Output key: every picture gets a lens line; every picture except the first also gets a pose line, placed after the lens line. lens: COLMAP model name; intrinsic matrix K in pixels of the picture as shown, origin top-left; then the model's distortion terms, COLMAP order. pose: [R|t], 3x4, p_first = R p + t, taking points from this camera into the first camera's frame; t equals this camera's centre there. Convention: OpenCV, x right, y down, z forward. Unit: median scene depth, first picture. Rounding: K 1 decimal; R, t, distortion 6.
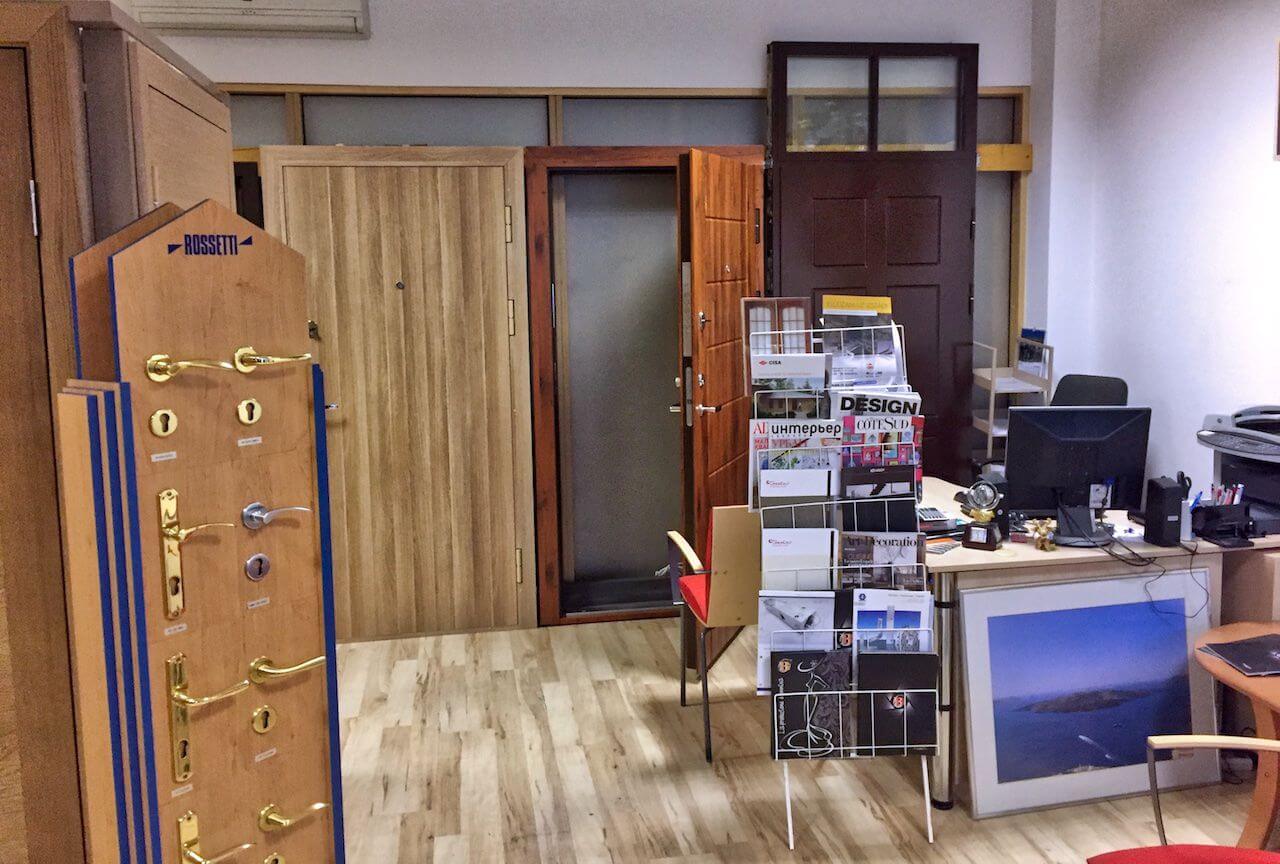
lens RADIAL K [[1120.3, 0, 642.0], [0, 1120.3, 425.9], [0, 0, 1]] dist [0.054158, 0.012815]
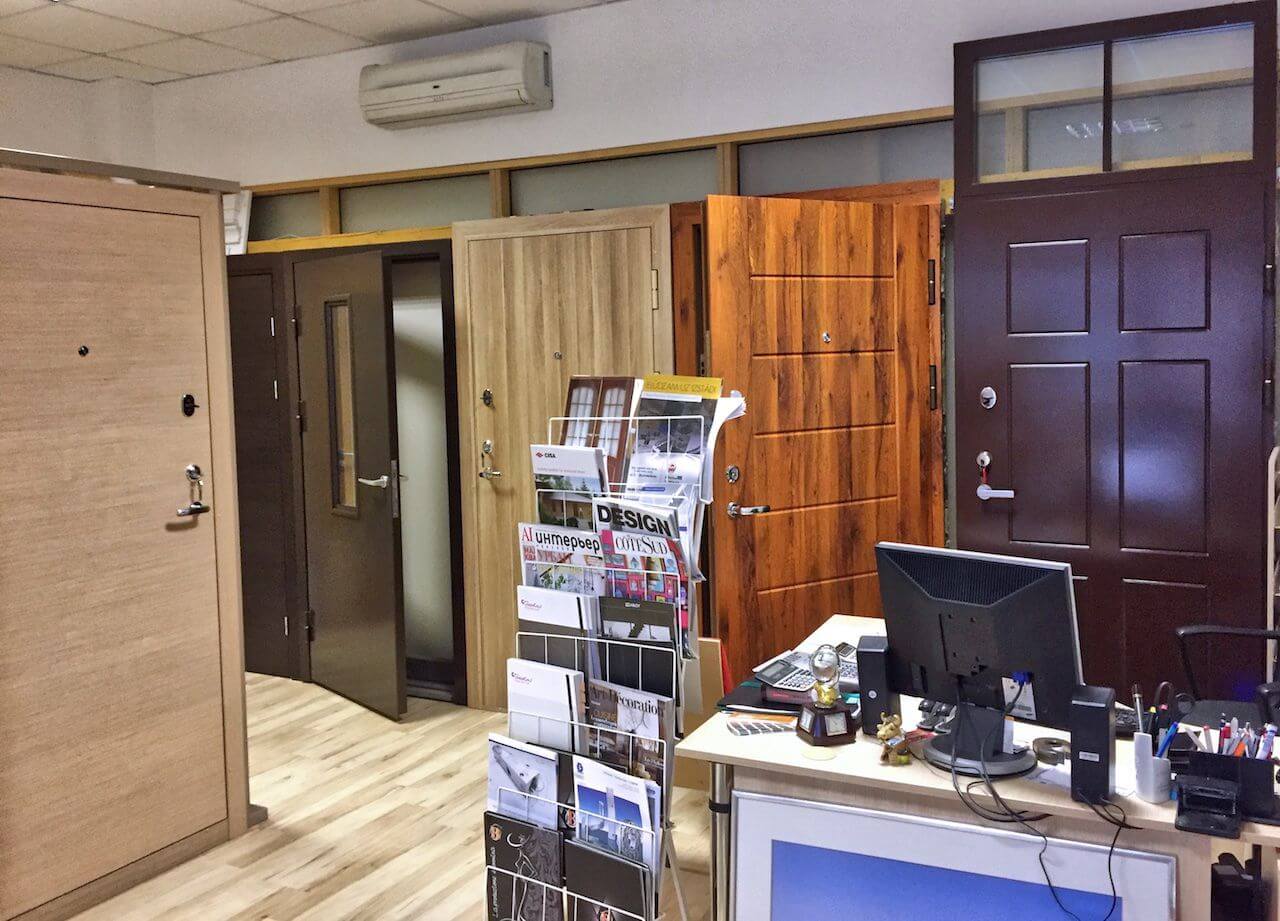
lens RADIAL K [[1167.2, 0, 640.6], [0, 1167.2, 454.2], [0, 0, 1]] dist [0.053030, 0.000000]
pose [[0.787721, 0.059197, -0.613181, 0.666110], [-0.081540, 0.996634, -0.008534, -0.053817], [0.610612, 0.056721, 0.789896, 0.362369]]
